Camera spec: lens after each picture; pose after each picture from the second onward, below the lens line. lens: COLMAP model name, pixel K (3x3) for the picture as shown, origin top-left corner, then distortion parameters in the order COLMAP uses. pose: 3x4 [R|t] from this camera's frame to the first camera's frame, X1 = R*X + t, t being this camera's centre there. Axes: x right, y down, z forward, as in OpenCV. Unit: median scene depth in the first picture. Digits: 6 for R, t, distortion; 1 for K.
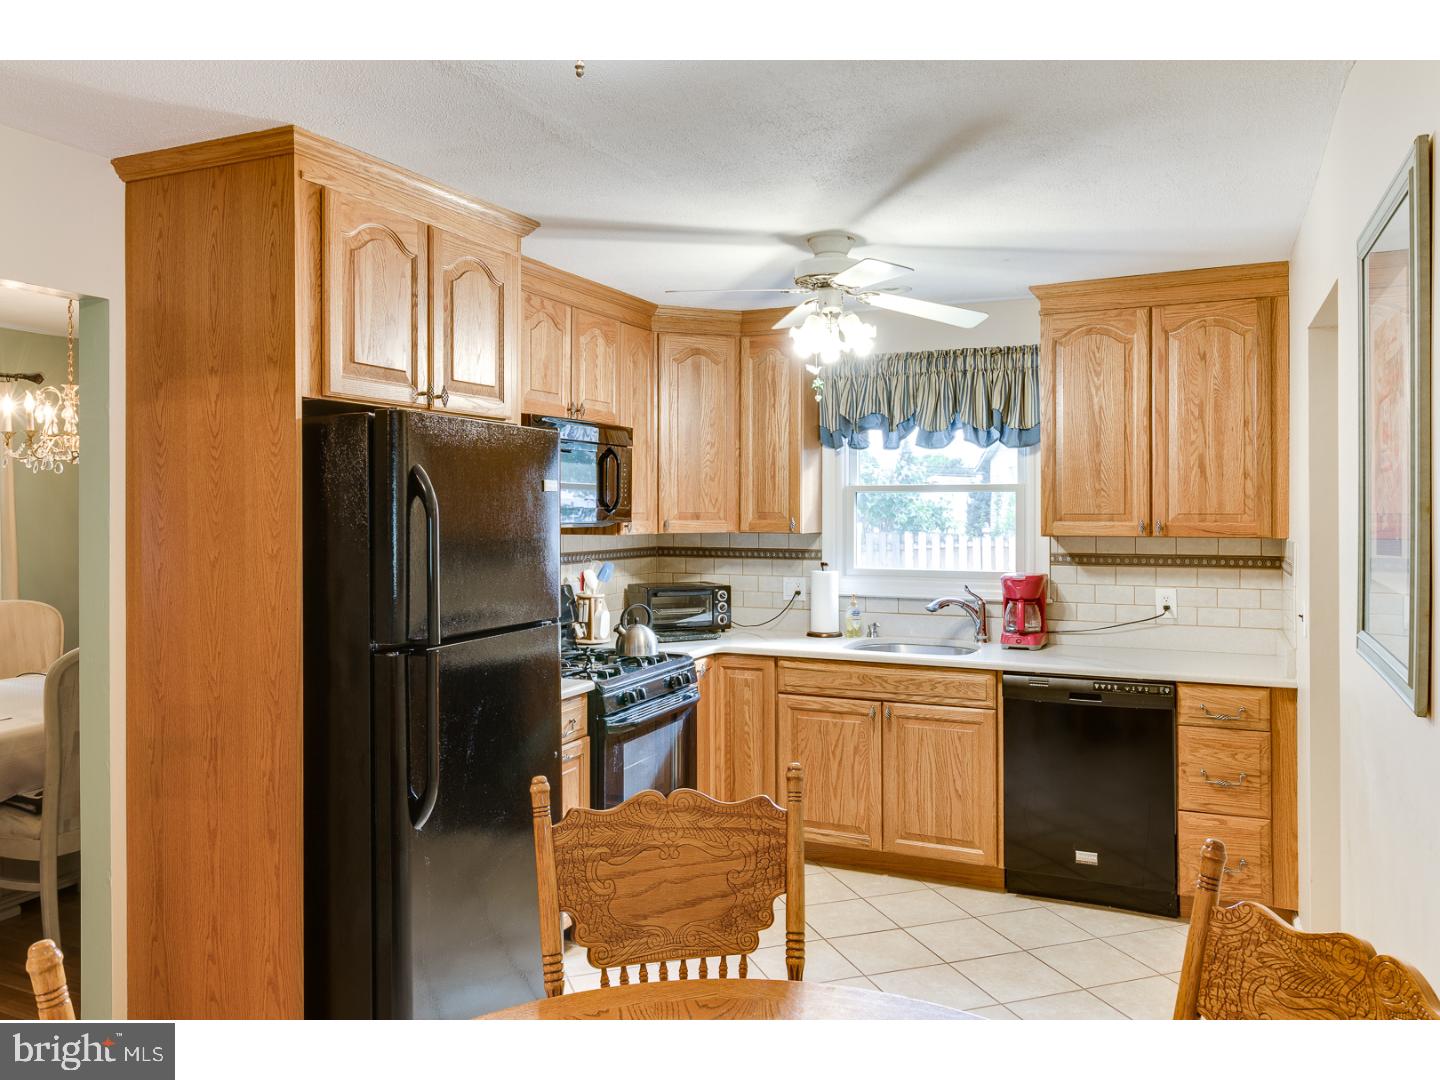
lens RADIAL K [[1074.7, 0, 720.0], [0, 1074.7, 522.7], [0, 0, 1]] dist [0.007223, -0.000372]
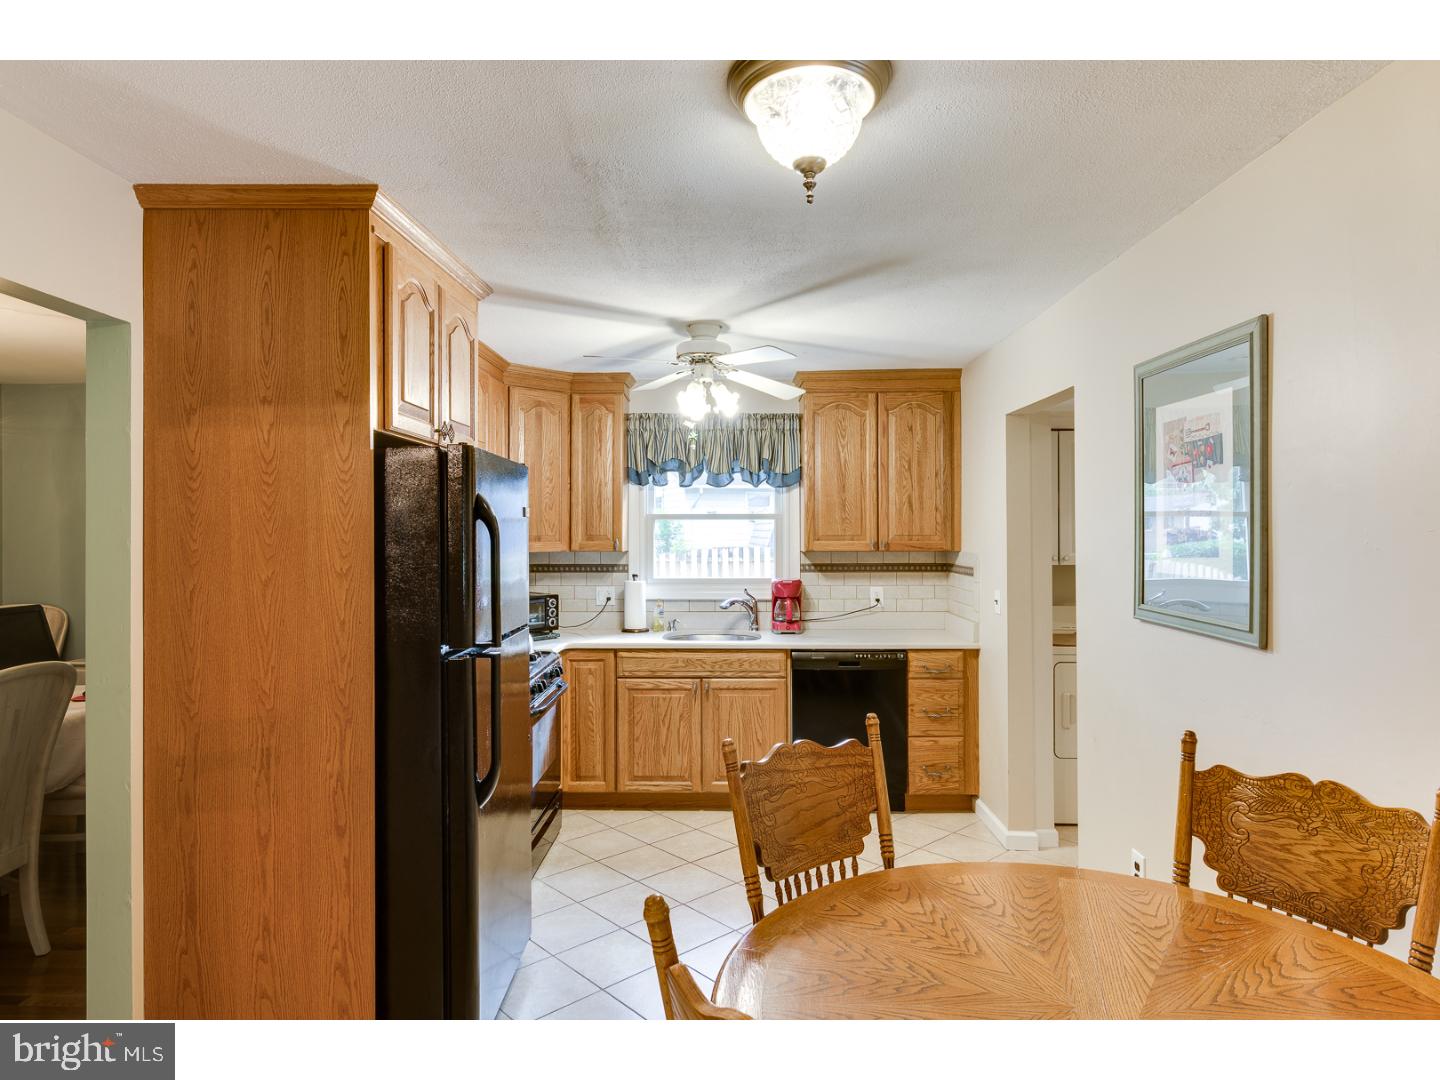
lens RADIAL K [[855.4, 0, 720.0], [0, 855.4, 540.0], [0, 0, 1]] dist [0.005257, 0.001711]
pose [[0.915375, -0.004732, 0.402575, -0.267997], [0.006951, 0.999968, -0.004049, 0.001433], [-0.402543, 0.006505, 0.915378, 0.033224]]
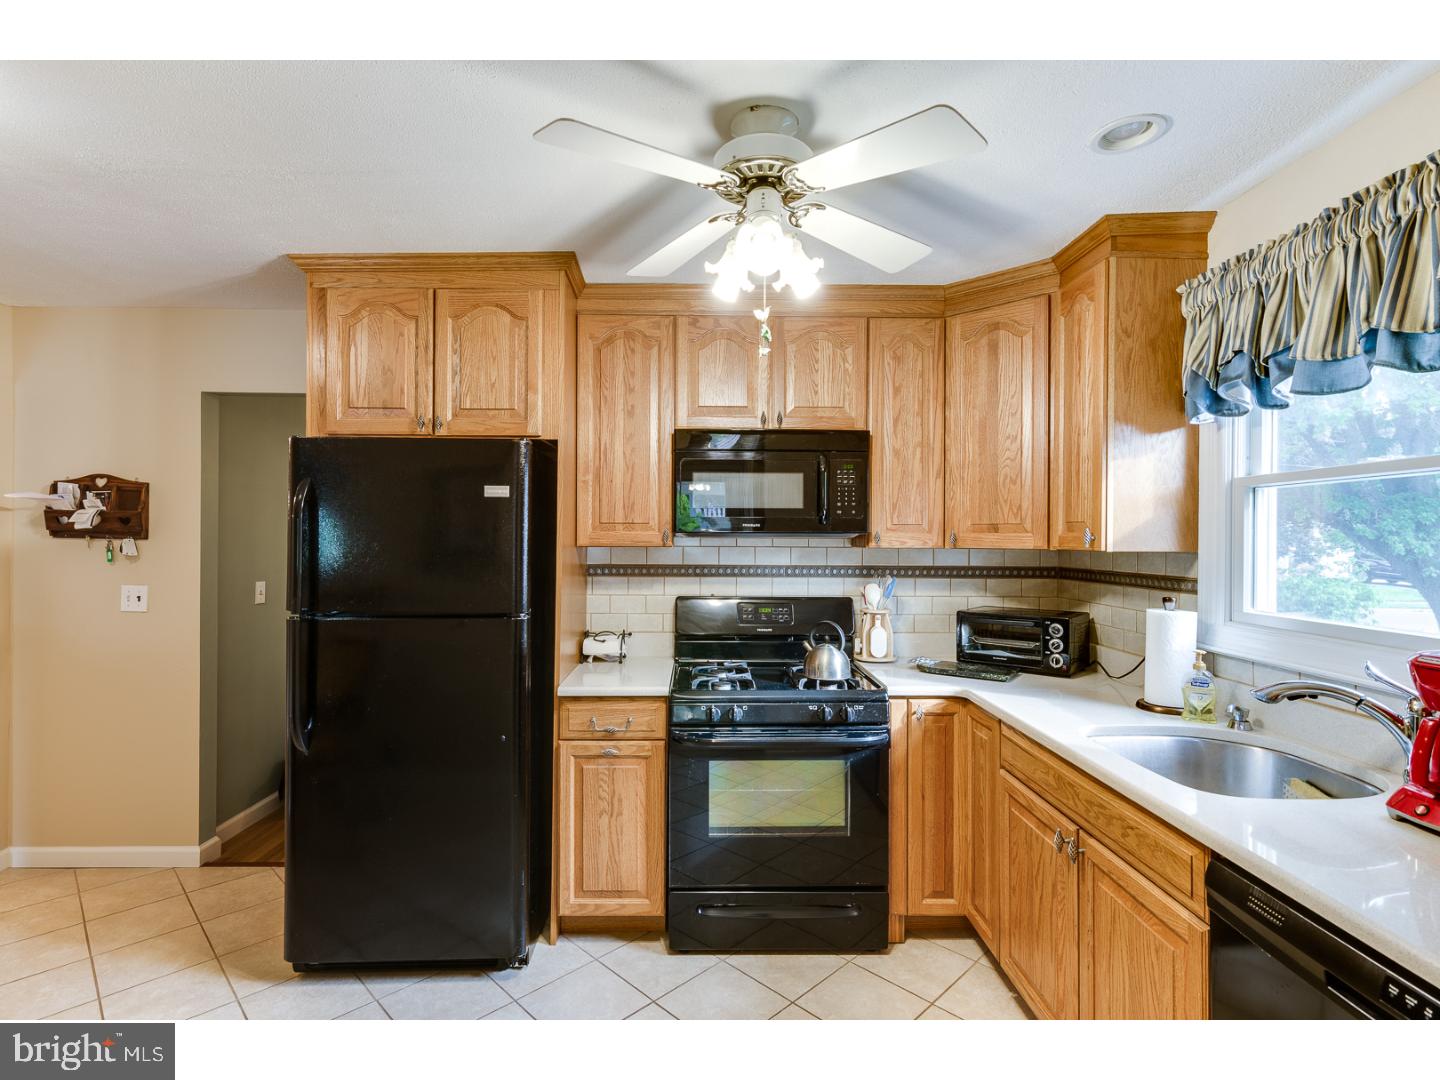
lens RADIAL K [[716.9, 0, 720.0], [0, 716.9, 540.0], [0, 0, 1]] dist [-0.002138, 0.000263]
pose [[0.418246, 0.004844, -0.908321, 0.460172], [-0.017868, 0.999836, -0.002896, 0.009831], [0.908158, 0.017441, 0.418264, 0.694426]]
